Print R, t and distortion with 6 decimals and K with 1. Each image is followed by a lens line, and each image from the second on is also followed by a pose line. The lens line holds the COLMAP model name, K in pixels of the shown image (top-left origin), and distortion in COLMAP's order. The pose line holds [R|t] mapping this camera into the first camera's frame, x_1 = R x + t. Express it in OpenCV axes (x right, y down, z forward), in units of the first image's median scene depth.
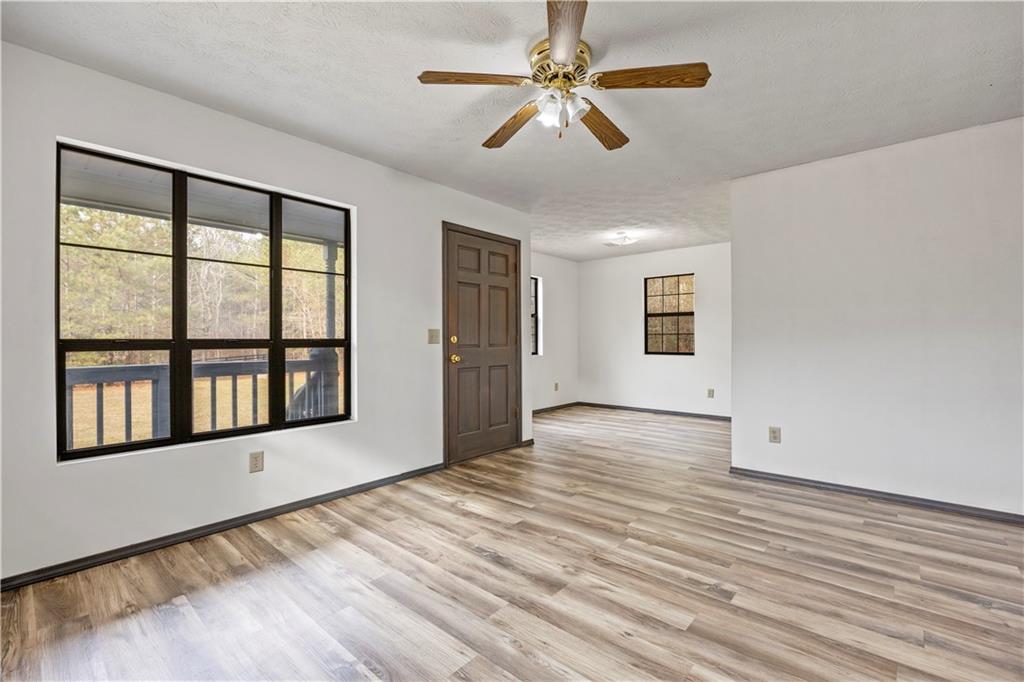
lens RADIAL K [[455.6, 0, 509.6], [0, 455.6, 341.9], [0, 0, 1]] dist [-0.015055, 0.000505]
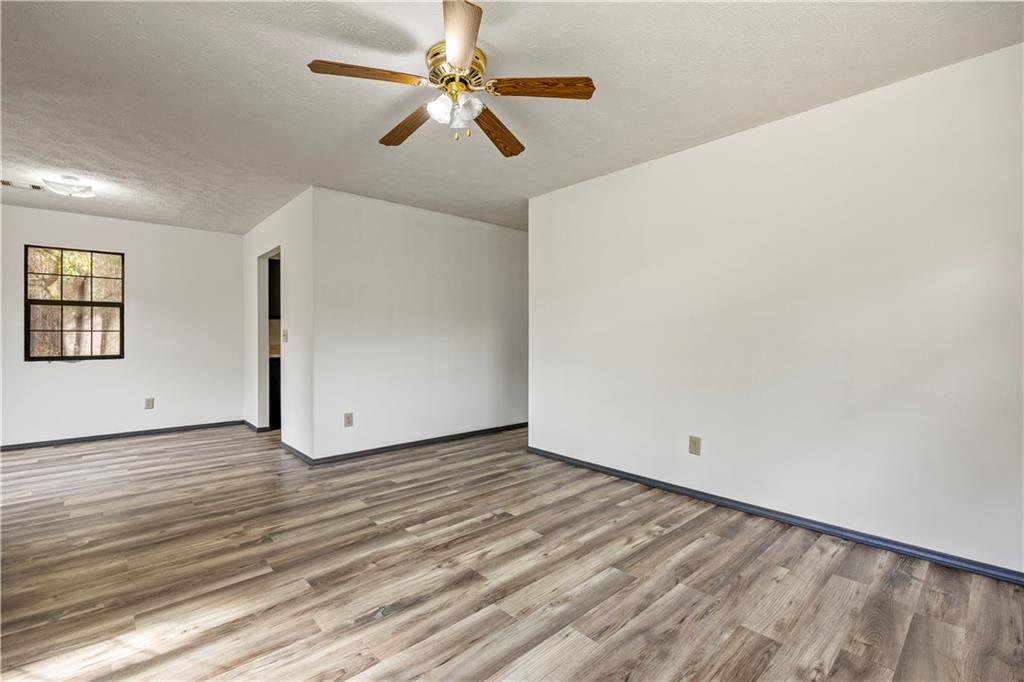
lens RADIAL K [[455.6, 0, 508.8], [0, 455.6, 337.1], [0, 0, 1]] dist [-0.015055, 0.000505]
pose [[0.100469, 0.001742, 0.994939, -0.672910], [0.006542, 0.999976, -0.002411, -0.002168], [-0.994919, 0.006752, 0.100455, 0.591448]]
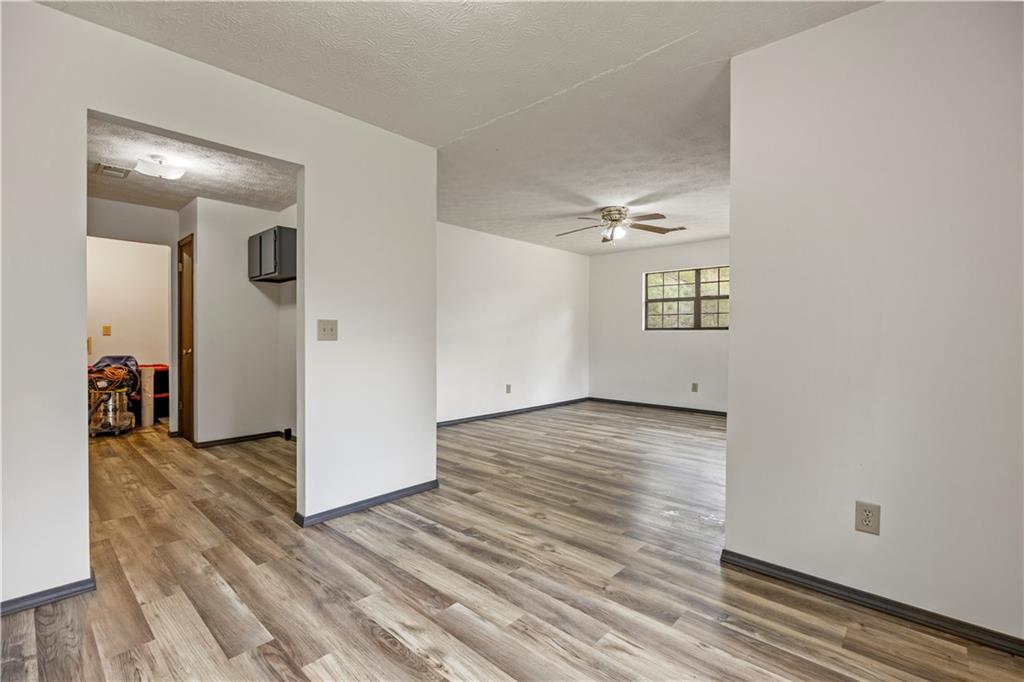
lens RADIAL K [[455.6, 0, 514.8], [0, 455.6, 337.4], [0, 0, 1]] dist [-0.015055, 0.000505]
pose [[-0.999921, 0.001025, 0.012490, 0.437353], [0.001158, 0.999943, 0.010638, -0.011178], [-0.012479, 0.010652, -0.999865, 2.492630]]
